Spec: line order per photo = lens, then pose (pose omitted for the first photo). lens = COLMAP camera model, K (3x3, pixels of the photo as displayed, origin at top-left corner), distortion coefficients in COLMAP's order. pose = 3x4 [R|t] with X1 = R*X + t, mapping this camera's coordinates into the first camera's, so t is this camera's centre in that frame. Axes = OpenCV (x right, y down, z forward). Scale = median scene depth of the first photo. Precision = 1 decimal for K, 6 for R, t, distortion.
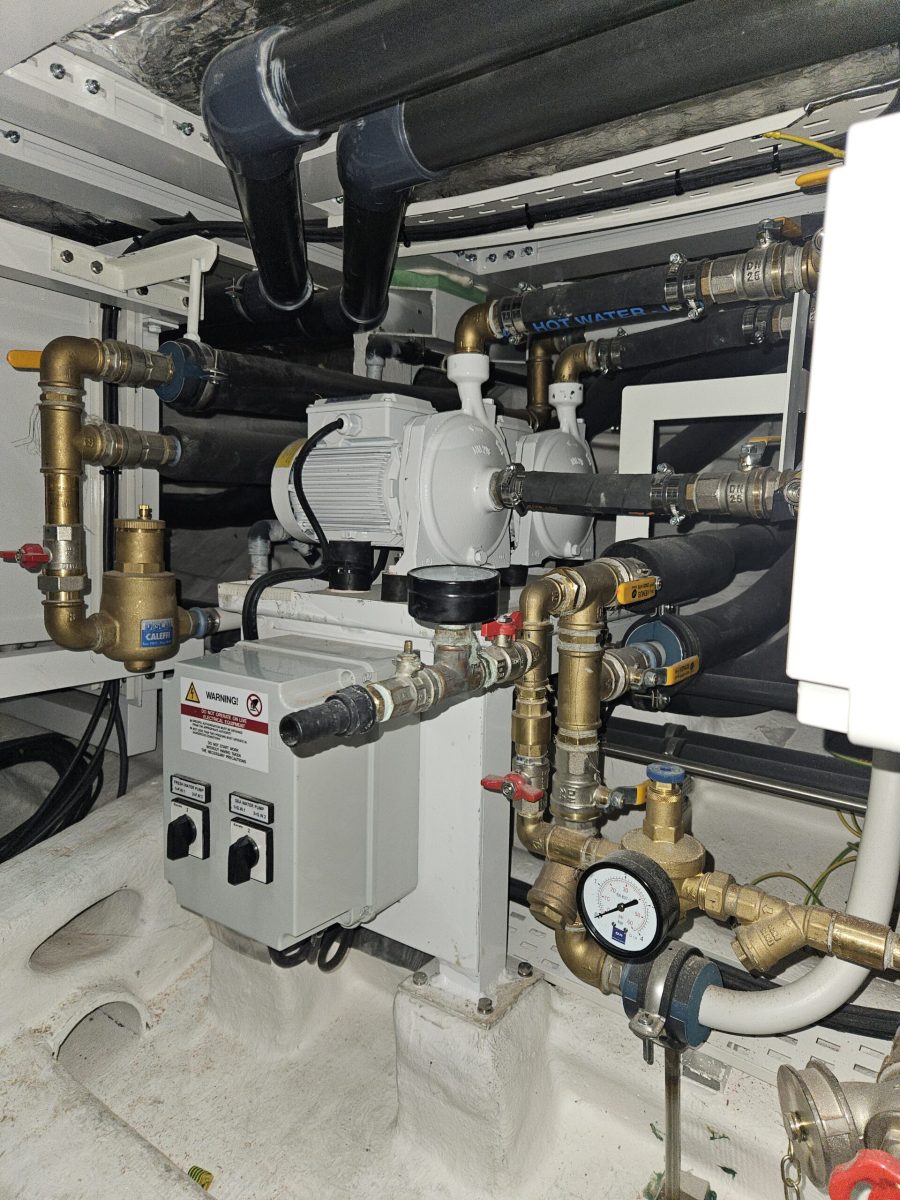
lens RADIAL K [[802.8, 0, 453.4], [0, 802.8, 586.3], [0, 0, 1]] dist [0.086464, -0.077004]
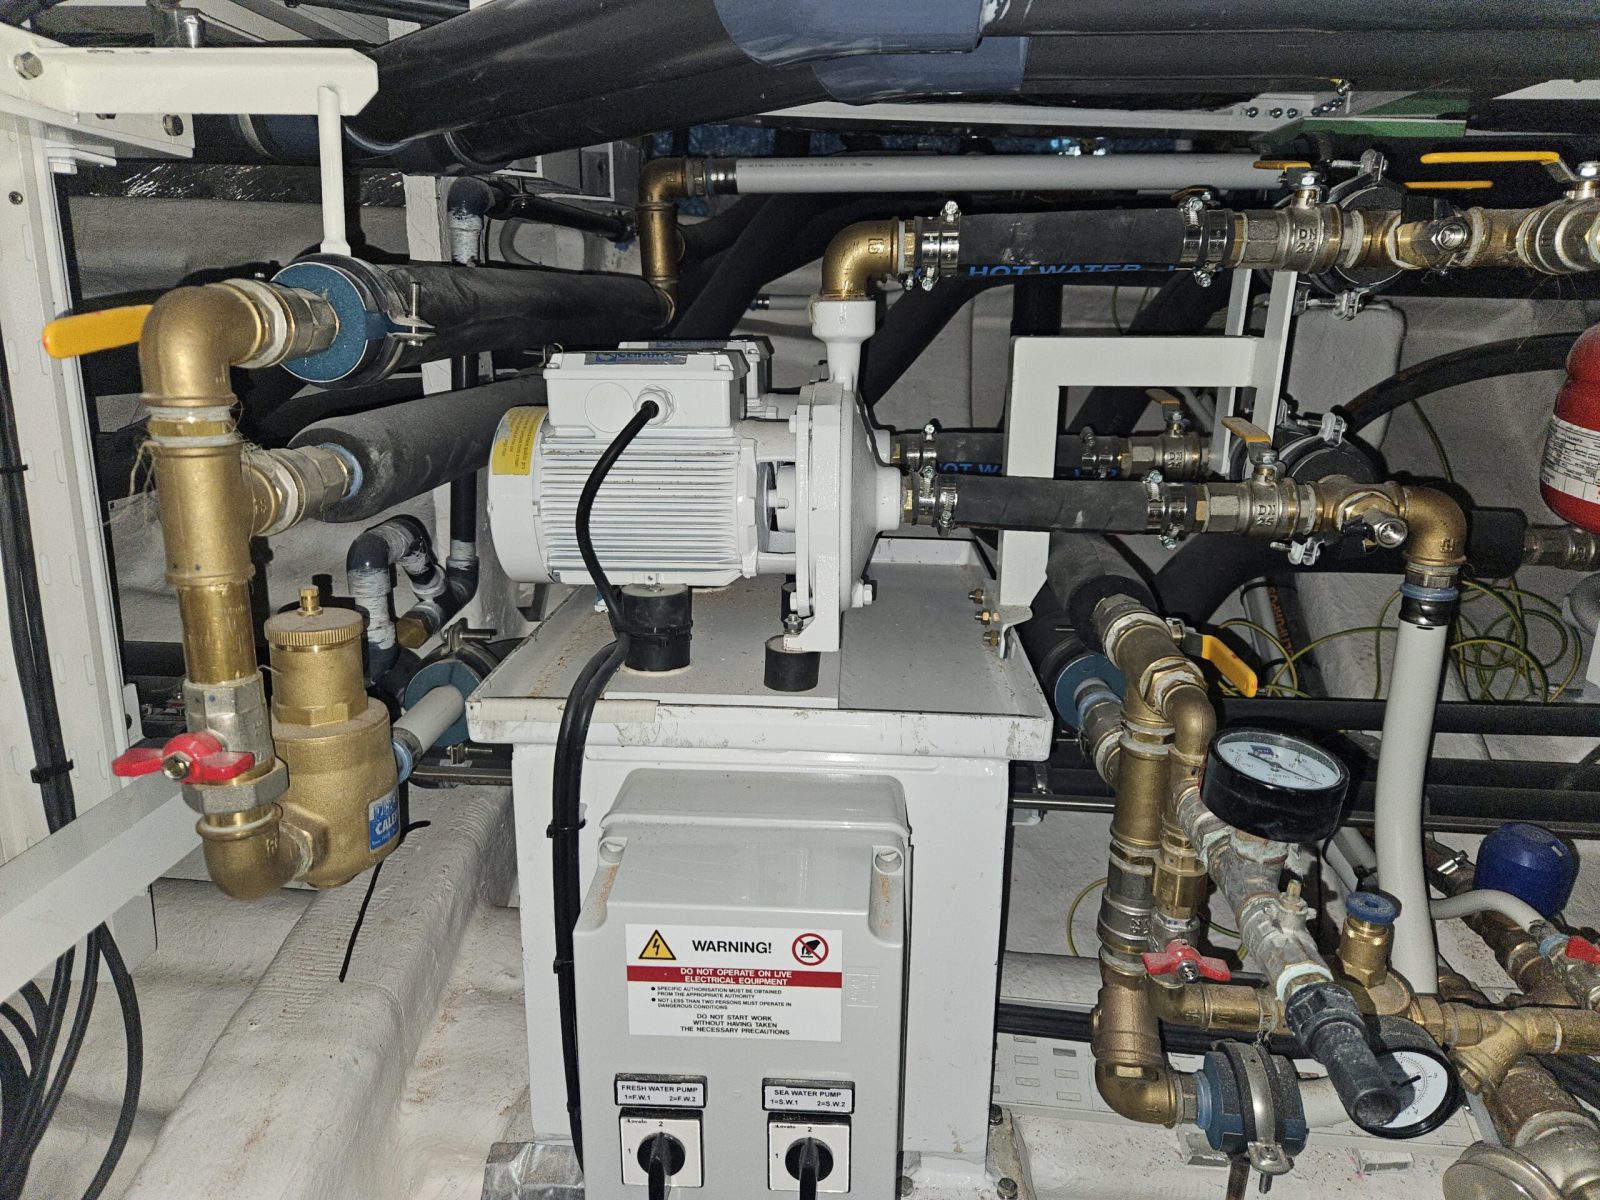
lens RADIAL K [[1070.4, 0, 792.9], [0, 1070.4, 583.8], [0, 0, 1]] dist [0.086464, -0.077004]
pose [[0.845781, -0.151674, 0.511517, -0.597056], [0.062861, 0.980392, 0.186763, -0.268715], [-0.529814, -0.125806, 0.838731, 0.311265]]
